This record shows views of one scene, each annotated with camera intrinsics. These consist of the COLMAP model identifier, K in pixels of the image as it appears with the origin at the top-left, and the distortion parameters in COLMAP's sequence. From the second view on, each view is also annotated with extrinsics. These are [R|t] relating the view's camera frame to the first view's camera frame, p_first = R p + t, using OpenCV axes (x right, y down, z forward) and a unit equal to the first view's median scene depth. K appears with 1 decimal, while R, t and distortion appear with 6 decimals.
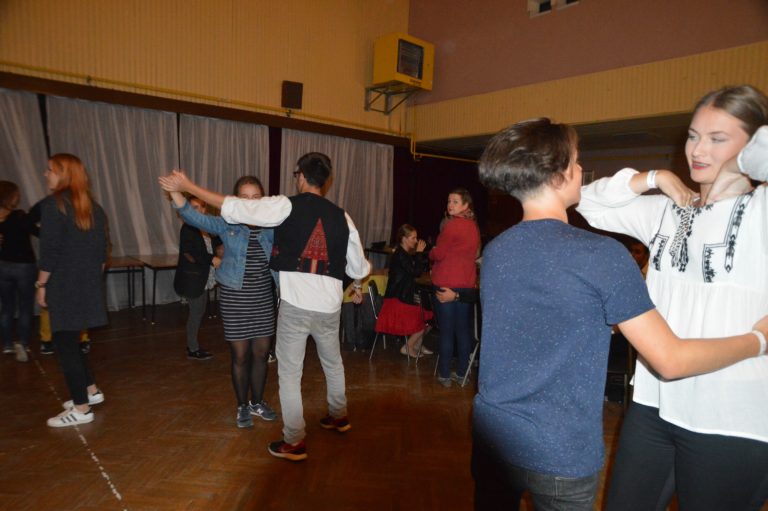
lens RADIAL K [[513.7, 0, 381.8], [0, 513.7, 271.1], [0, 0, 1]] dist [-0.094921, 0.064460]
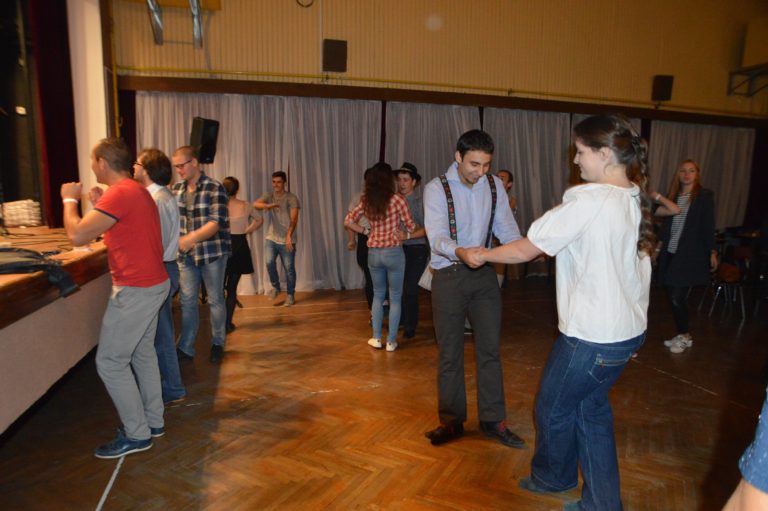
lens RADIAL K [[513.7, 0, 381.8], [0, 513.7, 271.1], [0, 0, 1]] dist [-0.094921, 0.064460]
pose [[0.897036, 0.046616, -0.439491, -0.209058], [-0.033489, 0.998732, 0.037581, 0.018549], [0.440686, -0.018993, 0.897460, -0.198901]]
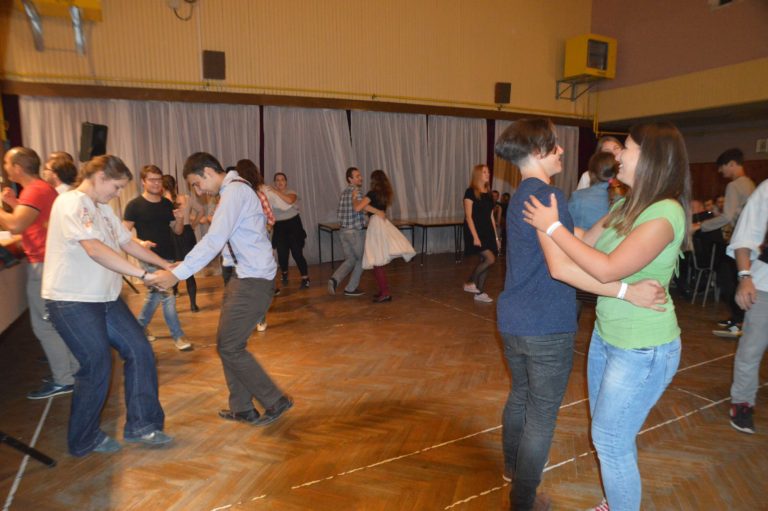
lens RADIAL K [[513.7, 0, 381.8], [0, 513.7, 271.1], [0, 0, 1]] dist [-0.094921, 0.064460]
pose [[0.966602, 0.003308, -0.256262, -0.131411], [0.009539, 0.998760, 0.048871, 0.032321], [0.256106, -0.049683, 0.965371, -0.301992]]
